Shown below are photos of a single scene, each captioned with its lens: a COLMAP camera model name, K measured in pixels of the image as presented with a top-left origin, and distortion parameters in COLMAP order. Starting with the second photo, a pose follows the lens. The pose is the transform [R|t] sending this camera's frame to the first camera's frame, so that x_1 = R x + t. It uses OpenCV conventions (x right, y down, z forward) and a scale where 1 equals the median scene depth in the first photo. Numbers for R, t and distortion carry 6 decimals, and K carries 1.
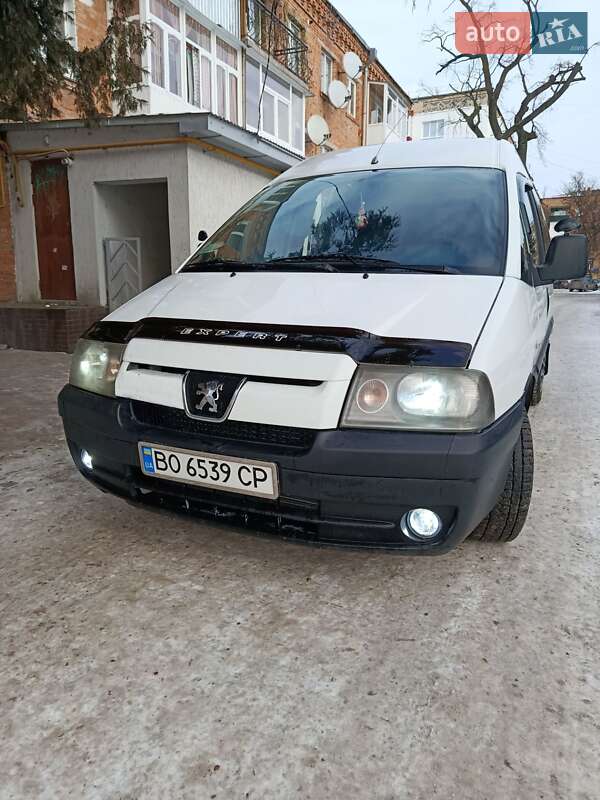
lens RADIAL K [[575.1, 0, 296.7], [0, 575.1, 392.3], [0, 0, 1]] dist [0.032199, -0.045250]
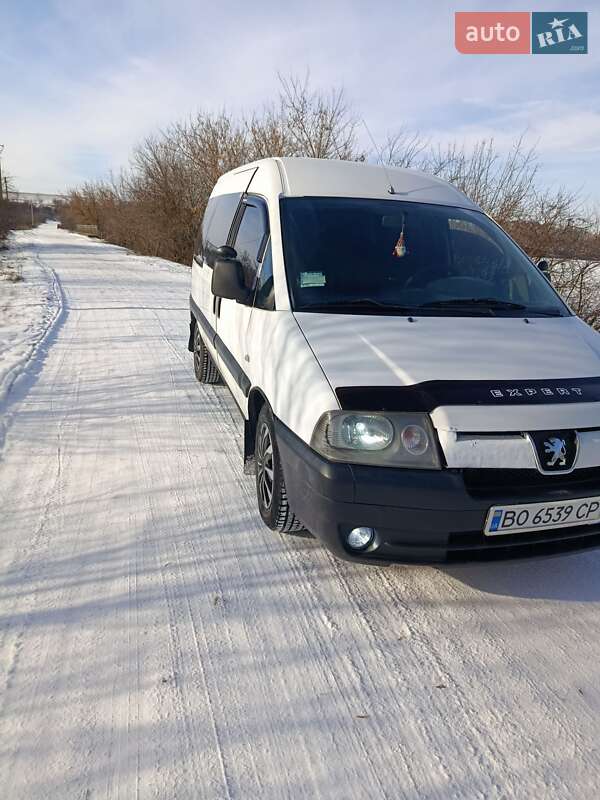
lens RADIAL K [[575.1, 0, 293.7], [0, 575.1, 390.7], [0, 0, 1]] dist [0.032199, -0.045250]
pose [[0.736519, -0.150788, 0.659395, -1.242740], [0.088816, 0.987955, 0.126718, -0.297526], [-0.670560, -0.034765, 0.741040, 0.498693]]
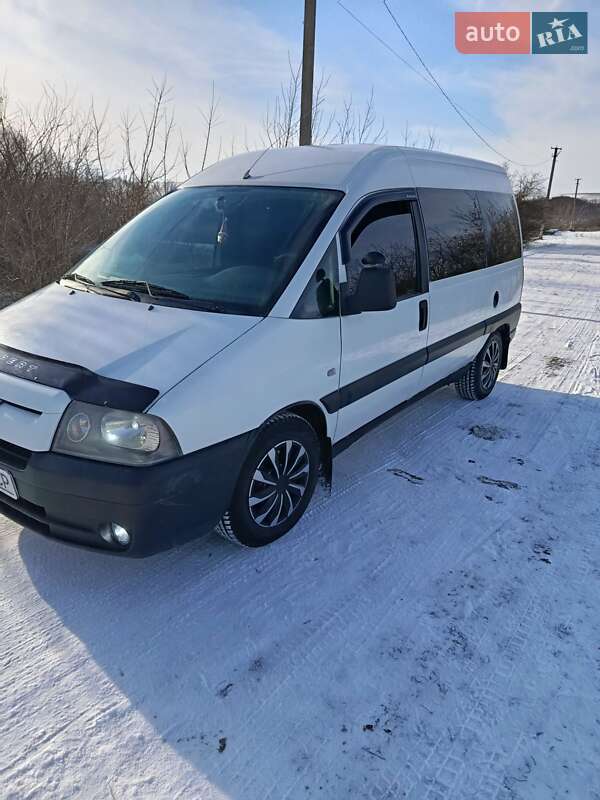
lens RADIAL K [[575.1, 0, 310.7], [0, 575.1, 391.6], [0, 0, 1]] dist [0.032199, -0.045250]
pose [[0.978819, 0.081887, -0.187640, 0.768988], [-0.061726, 0.991915, 0.110882, -0.214711], [0.195203, -0.096951, 0.975959, -0.076209]]
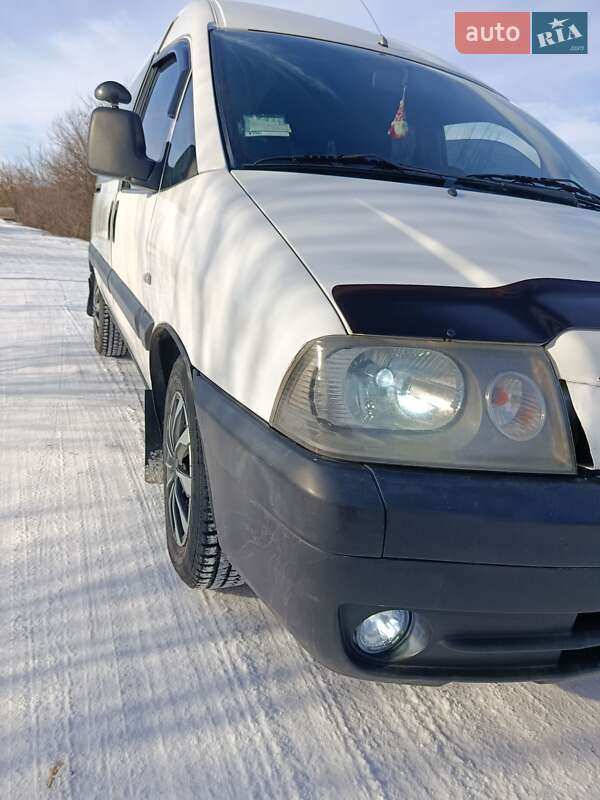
lens RADIAL K [[575.1, 0, 301.2], [0, 575.1, 388.5], [0, 0, 1]] dist [0.032199, -0.045250]
pose [[0.648979, -0.144606, 0.746937, -0.832569], [0.069552, 0.988936, 0.131026, -0.134356], [-0.757620, -0.033083, 0.651857, 0.975913]]
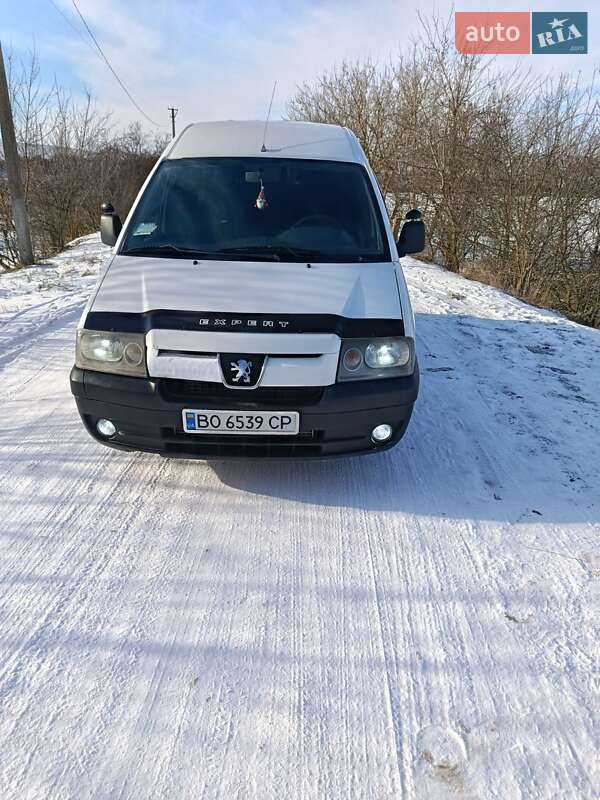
lens RADIAL K [[575.1, 0, 300.3], [0, 575.1, 397.5], [0, 0, 1]] dist [0.032199, -0.045250]
pose [[0.901942, -0.144507, 0.406961, -0.591468], [0.072425, 0.979622, 0.187338, -0.178152], [-0.425740, -0.139494, 0.894029, -0.310275]]
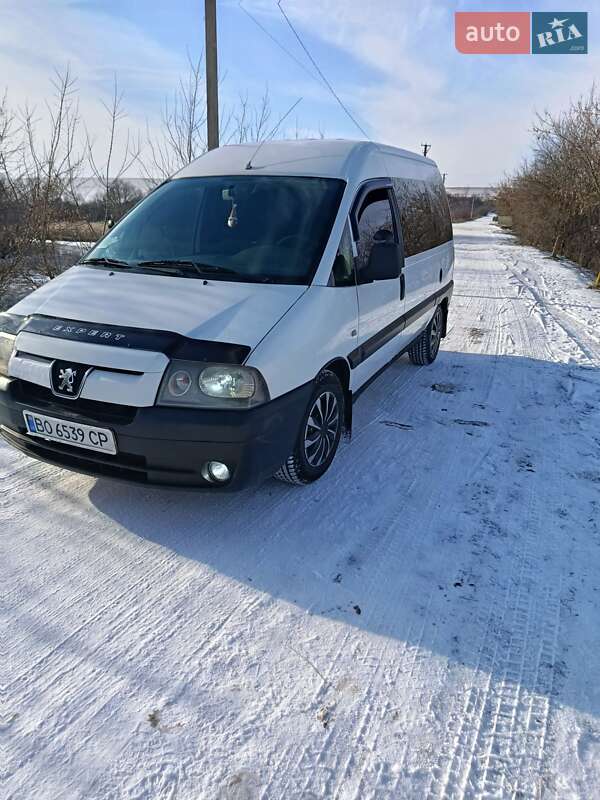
lens RADIAL K [[575.1, 0, 308.7], [0, 575.1, 398.6], [0, 0, 1]] dist [0.032199, -0.045250]
pose [[0.999926, 0.009346, 0.007780, 0.404000], [-0.010215, 0.992671, 0.120414, -0.118272], [-0.006598, -0.120484, 0.992693, -0.367170]]
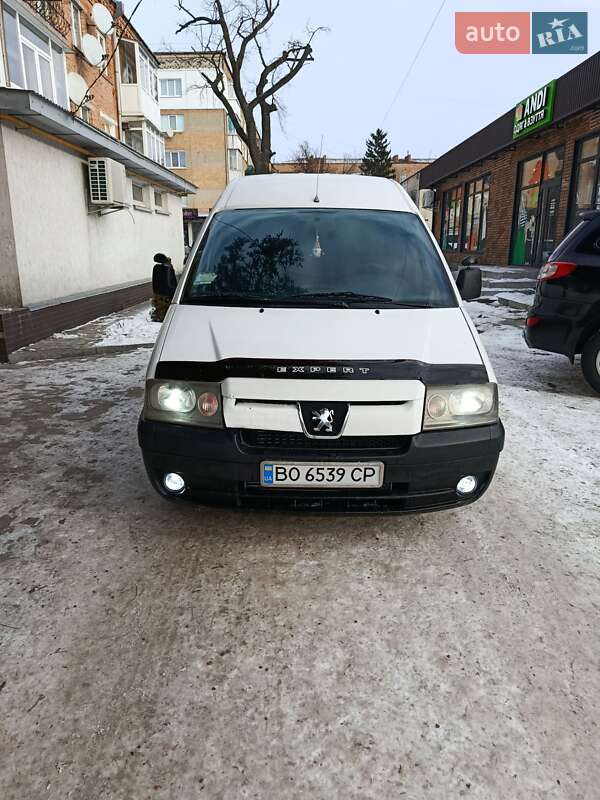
lens RADIAL K [[575.1, 0, 305.0], [0, 575.1, 393.0], [0, 0, 1]] dist [0.032199, -0.045250]
pose [[0.897034, -0.117578, 0.426034, -0.734463], [0.086211, 0.991997, 0.092253, -0.177867], [-0.433471, -0.046025, 0.899991, -0.167045]]
